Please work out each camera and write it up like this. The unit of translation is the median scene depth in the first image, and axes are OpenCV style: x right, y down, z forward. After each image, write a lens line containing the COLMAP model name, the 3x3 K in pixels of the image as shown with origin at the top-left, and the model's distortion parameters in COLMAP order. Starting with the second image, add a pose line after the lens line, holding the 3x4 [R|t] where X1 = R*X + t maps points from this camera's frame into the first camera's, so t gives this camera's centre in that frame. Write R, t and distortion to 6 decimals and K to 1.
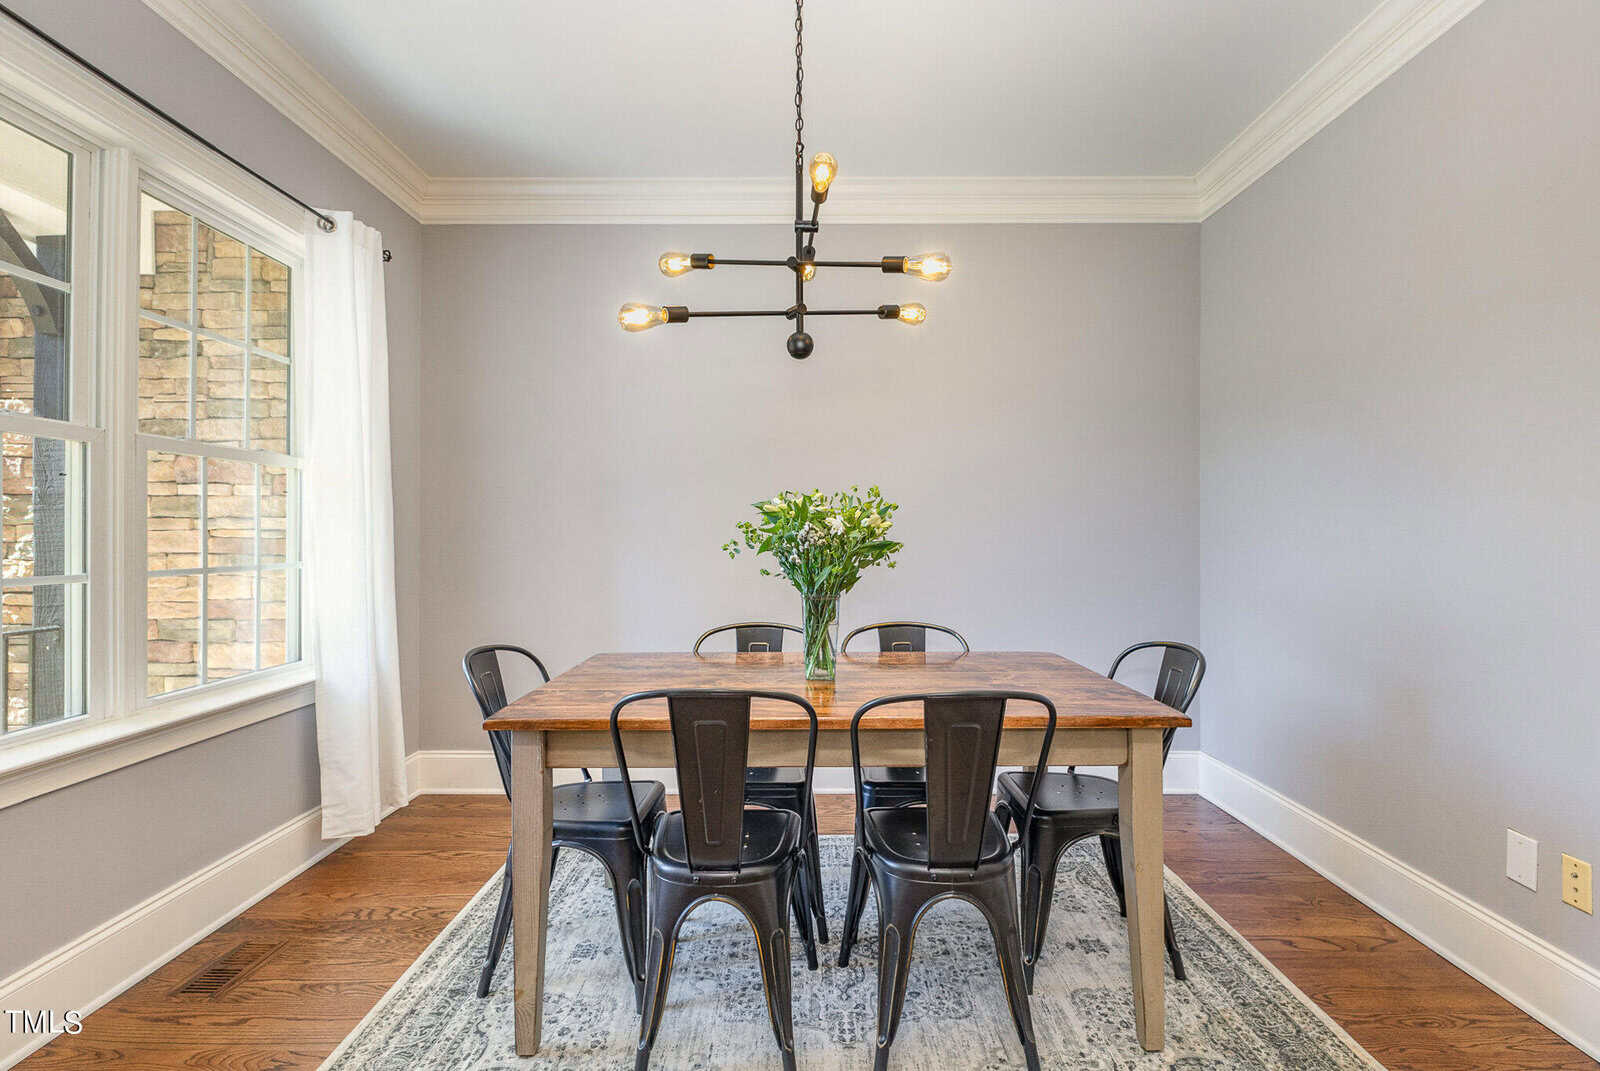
lens RADIAL K [[748.6, 0, 800.0], [0, 748.6, 535.5], [0, 0, 1]] dist [0.010186, -0.000314]
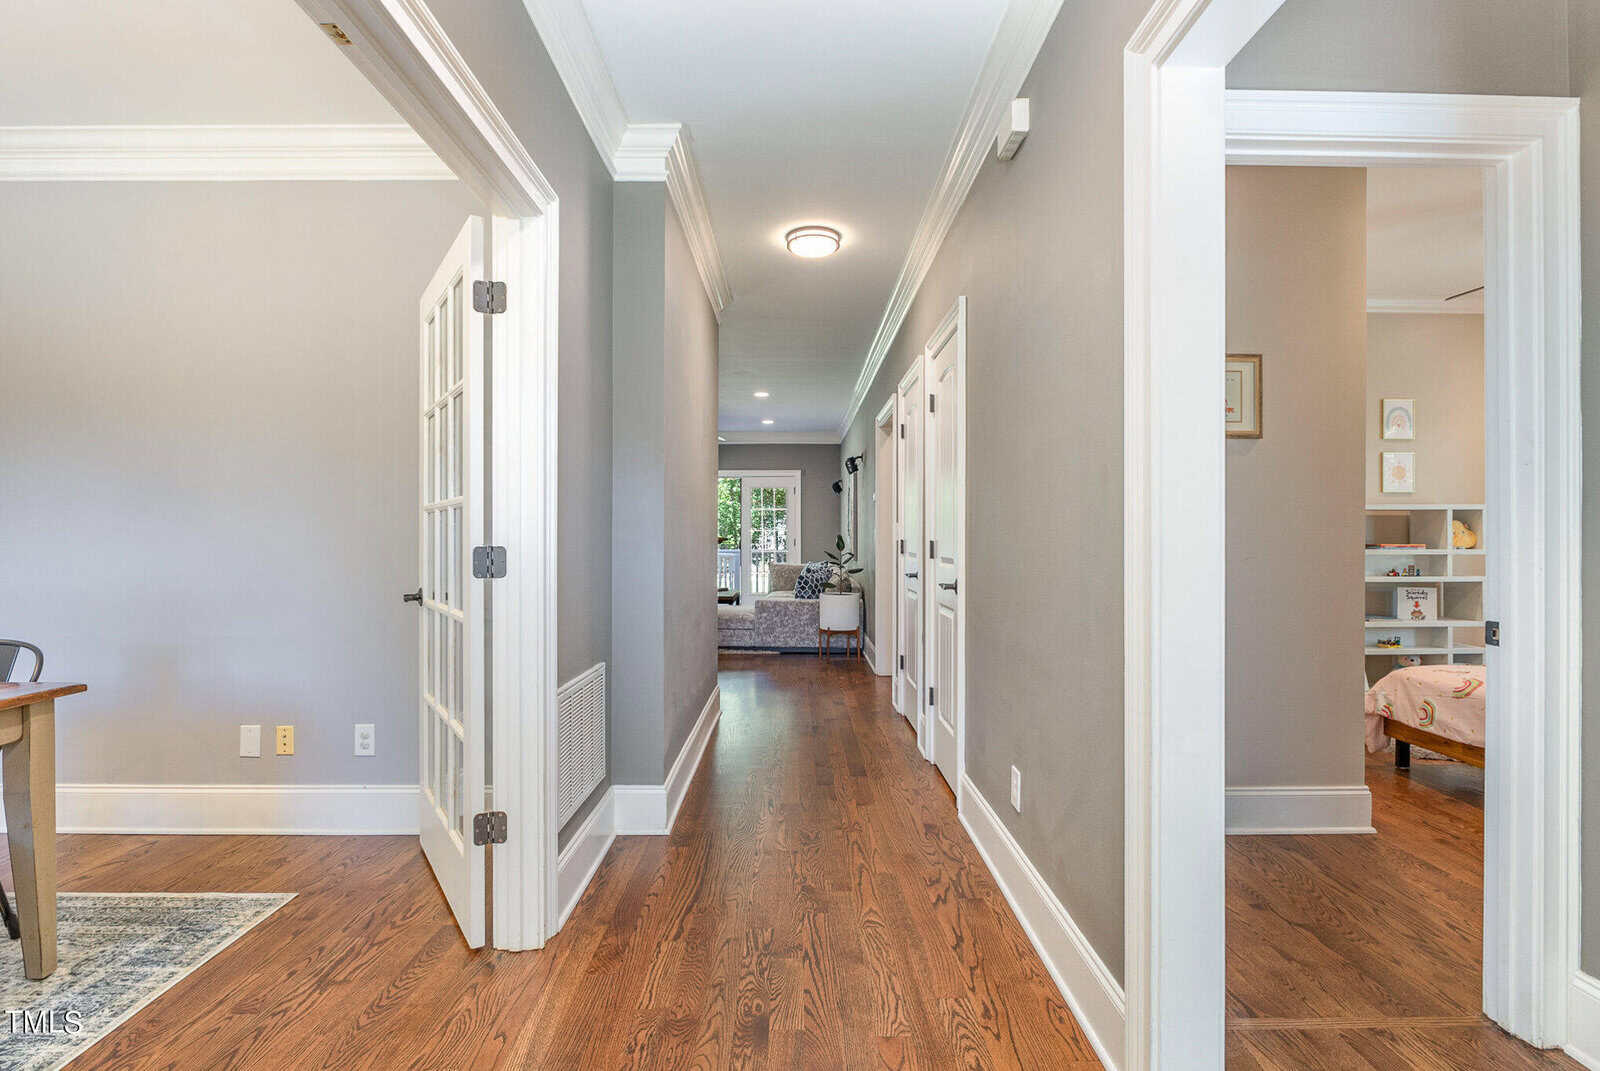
lens RADIAL K [[748.6, 0, 800.0], [0, 748.6, 535.5], [0, 0, 1]] dist [0.010186, -0.000314]
pose [[-0.000688, 0.005887, 0.999982, -0.613171], [-0.007759, 0.999953, -0.005893, 0.003311], [-0.999970, -0.007762, -0.000642, -0.133963]]
